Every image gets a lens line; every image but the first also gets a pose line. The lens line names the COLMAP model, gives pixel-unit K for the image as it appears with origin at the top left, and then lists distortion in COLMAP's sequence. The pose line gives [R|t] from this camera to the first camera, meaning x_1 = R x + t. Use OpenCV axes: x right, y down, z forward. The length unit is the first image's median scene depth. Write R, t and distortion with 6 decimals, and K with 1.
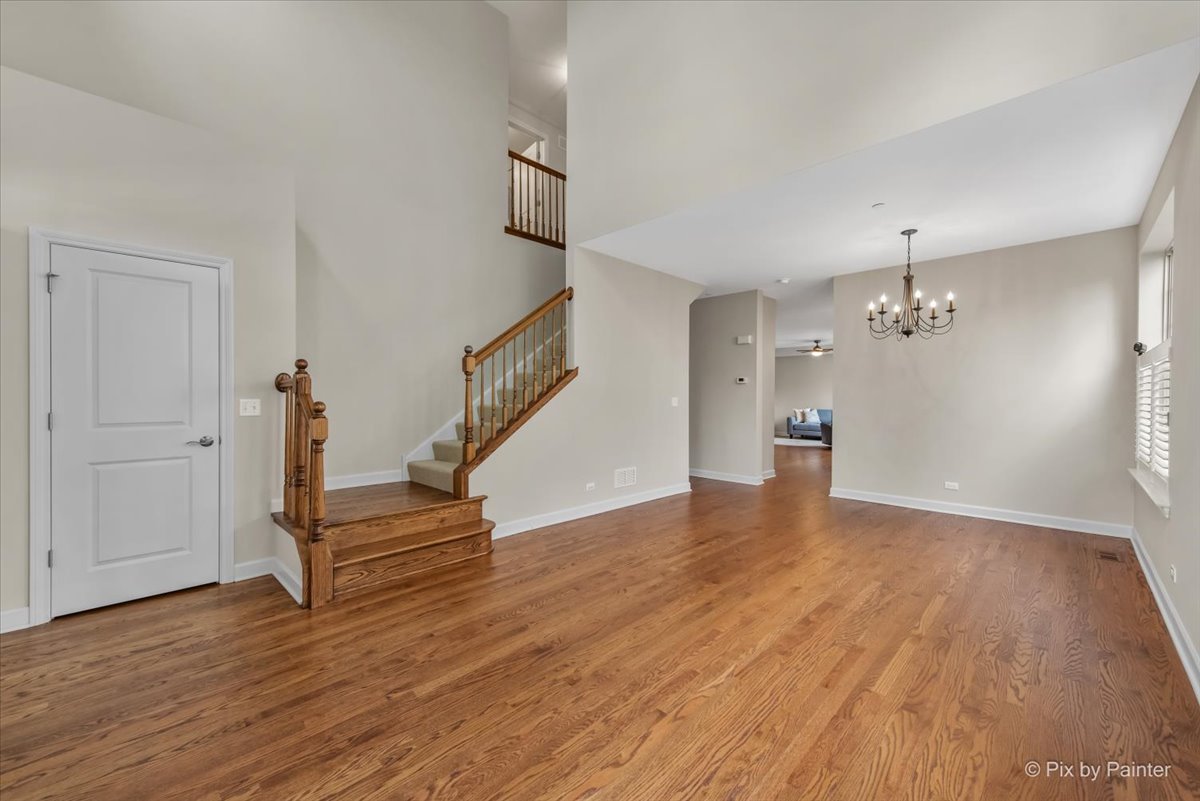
lens RADIAL K [[488.6, 0, 603.0], [0, 488.6, 396.4], [0, 0, 1]] dist [0.013279, -0.000001]
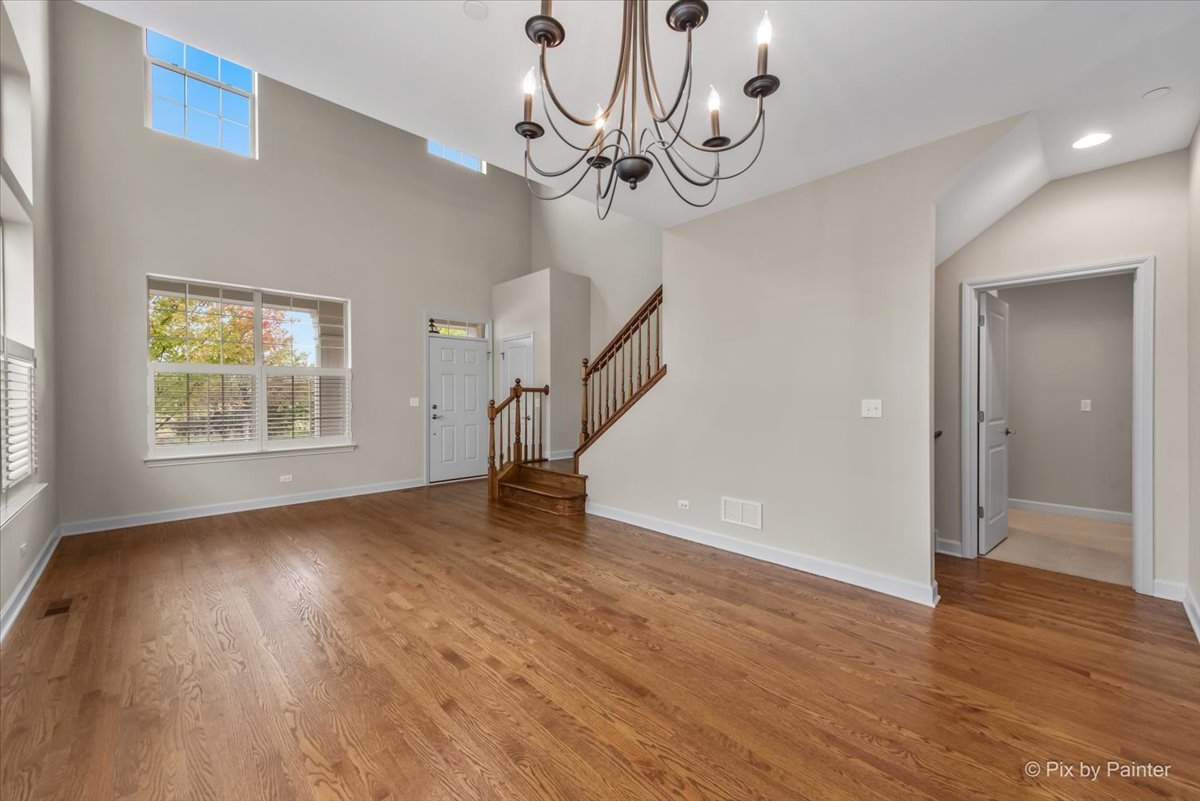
lens RADIAL K [[488.6, 0, 603.0], [0, 488.6, 396.4], [0, 0, 1]] dist [0.013279, -0.000001]
pose [[-0.059292, -0.003277, -0.998235, 1.005631], [-0.001363, 0.999994, -0.003201, 0.001543], [0.998240, 0.001171, -0.059296, 1.109475]]
